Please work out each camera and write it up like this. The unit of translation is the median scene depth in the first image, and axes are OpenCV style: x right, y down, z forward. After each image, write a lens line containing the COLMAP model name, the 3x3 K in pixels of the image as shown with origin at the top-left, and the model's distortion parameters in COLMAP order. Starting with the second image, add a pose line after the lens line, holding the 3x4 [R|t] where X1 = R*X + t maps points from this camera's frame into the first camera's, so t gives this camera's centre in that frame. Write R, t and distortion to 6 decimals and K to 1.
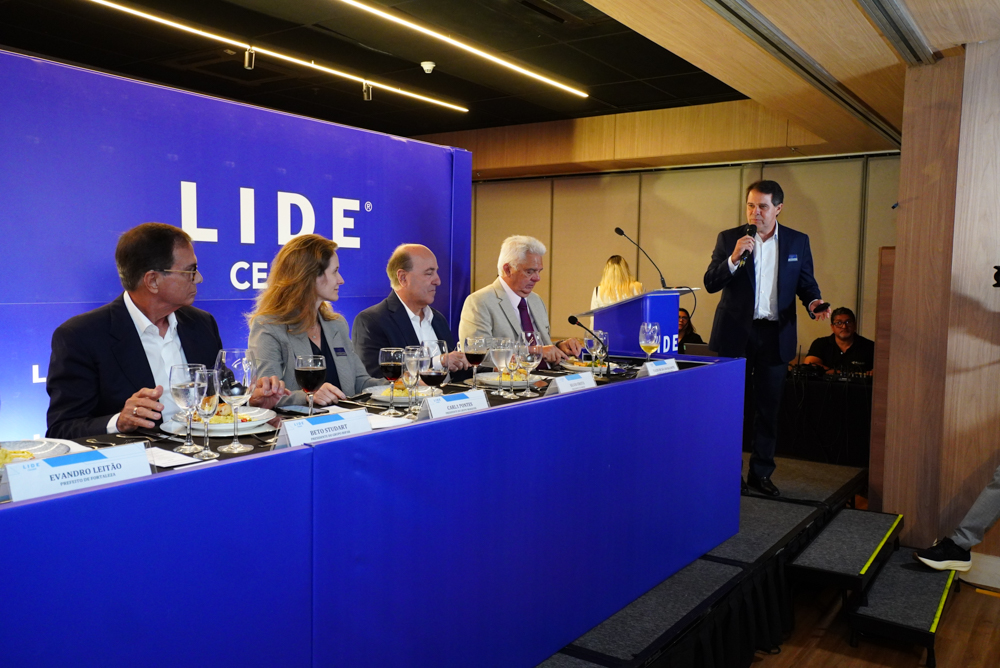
lens RADIAL K [[890.1, 0, 497.5], [0, 890.1, 334.0], [0, 0, 1]] dist [0.022608, 0.051679]
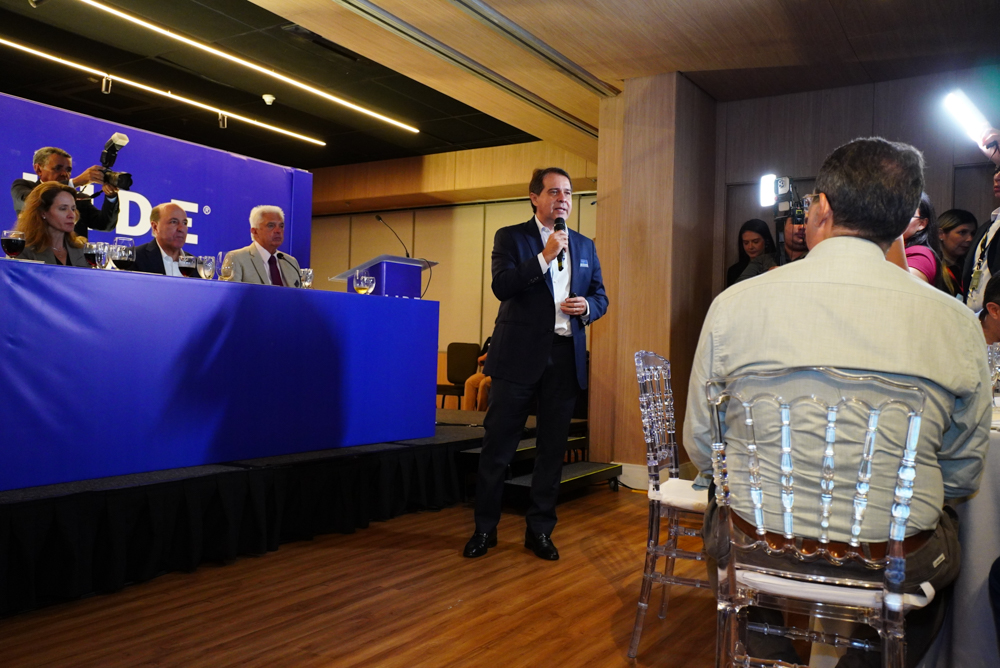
lens RADIAL K [[890.1, 0, 506.9], [0, 890.1, 333.0], [0, 0, 1]] dist [0.022608, 0.051679]
pose [[0.998946, 0.013598, 0.043841, 0.193008], [-0.009978, 0.996602, -0.081761, 0.107332], [-0.044804, 0.081238, 0.995687, -0.180129]]
